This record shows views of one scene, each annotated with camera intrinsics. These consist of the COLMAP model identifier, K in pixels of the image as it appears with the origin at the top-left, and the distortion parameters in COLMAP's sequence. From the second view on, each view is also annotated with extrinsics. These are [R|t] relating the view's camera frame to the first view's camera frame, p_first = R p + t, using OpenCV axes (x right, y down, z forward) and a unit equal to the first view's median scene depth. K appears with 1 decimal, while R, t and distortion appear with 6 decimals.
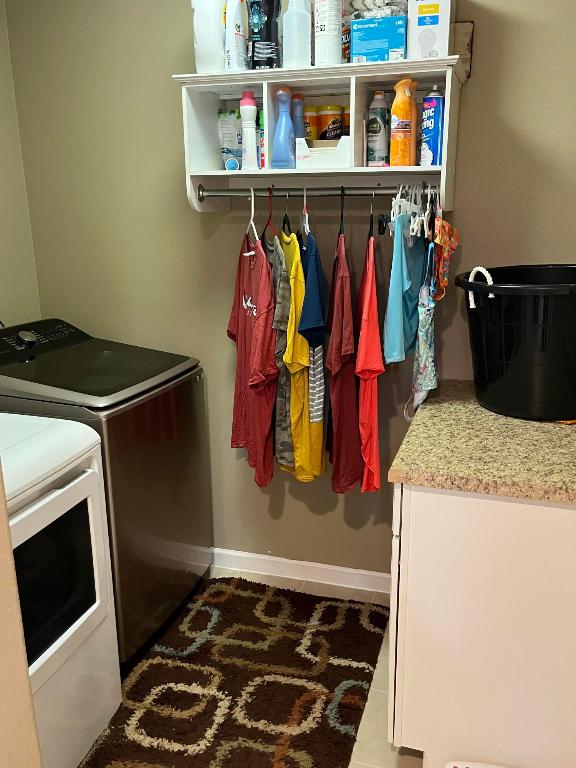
lens RADIAL K [[658.1, 0, 292.6], [0, 658.1, 382.8], [0, 0, 1]] dist [0.012621, 0.014719]
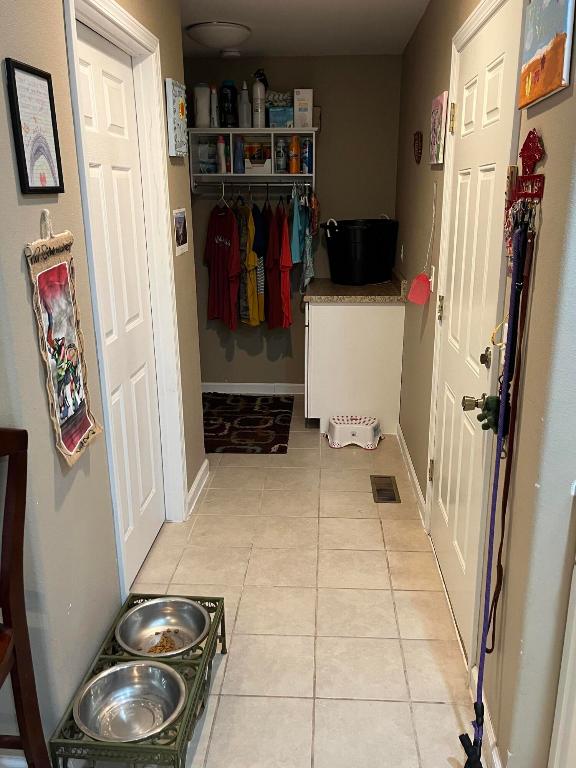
lens RADIAL K [[658.1, 0, 285.2], [0, 658.1, 383.5], [0, 0, 1]] dist [0.012621, 0.014719]
pose [[0.972374, -0.061312, 0.225233, -0.399086], [0.055616, 0.997953, 0.031555, 0.297276], [-0.226706, -0.018156, 0.973794, -1.138068]]
